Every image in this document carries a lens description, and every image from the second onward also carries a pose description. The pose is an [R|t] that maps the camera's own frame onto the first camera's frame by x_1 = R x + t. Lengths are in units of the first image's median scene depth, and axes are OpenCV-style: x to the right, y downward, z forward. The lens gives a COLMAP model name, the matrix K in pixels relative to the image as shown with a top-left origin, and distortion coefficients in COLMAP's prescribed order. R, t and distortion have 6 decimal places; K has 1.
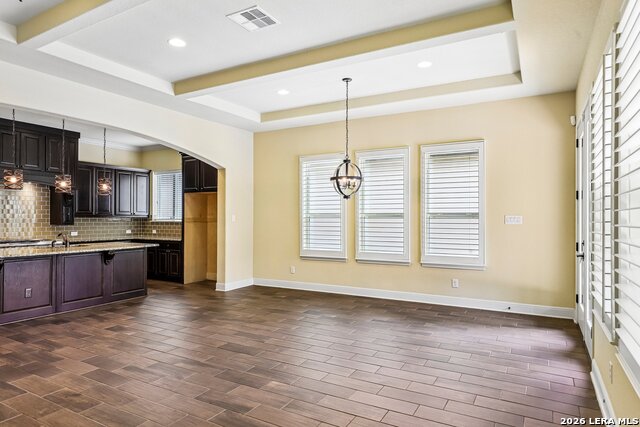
lens RADIAL K [[400.1, 0, 318.8], [0, 400.1, 217.9], [0, 0, 1]] dist [-0.014126, -0.000638]
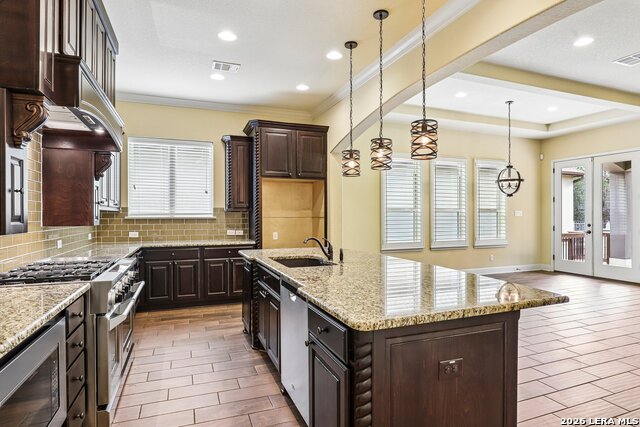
lens RADIAL K [[371.0, 0, 321.0], [0, 371.0, 216.0], [0, 0, 1]] dist [0.003300, 0.001432]
pose [[0.606382, -0.007769, 0.795136, -1.187954], [-0.000993, 0.999944, 0.010527, -0.000349], [-0.795173, -0.007173, 0.606340, 0.735795]]
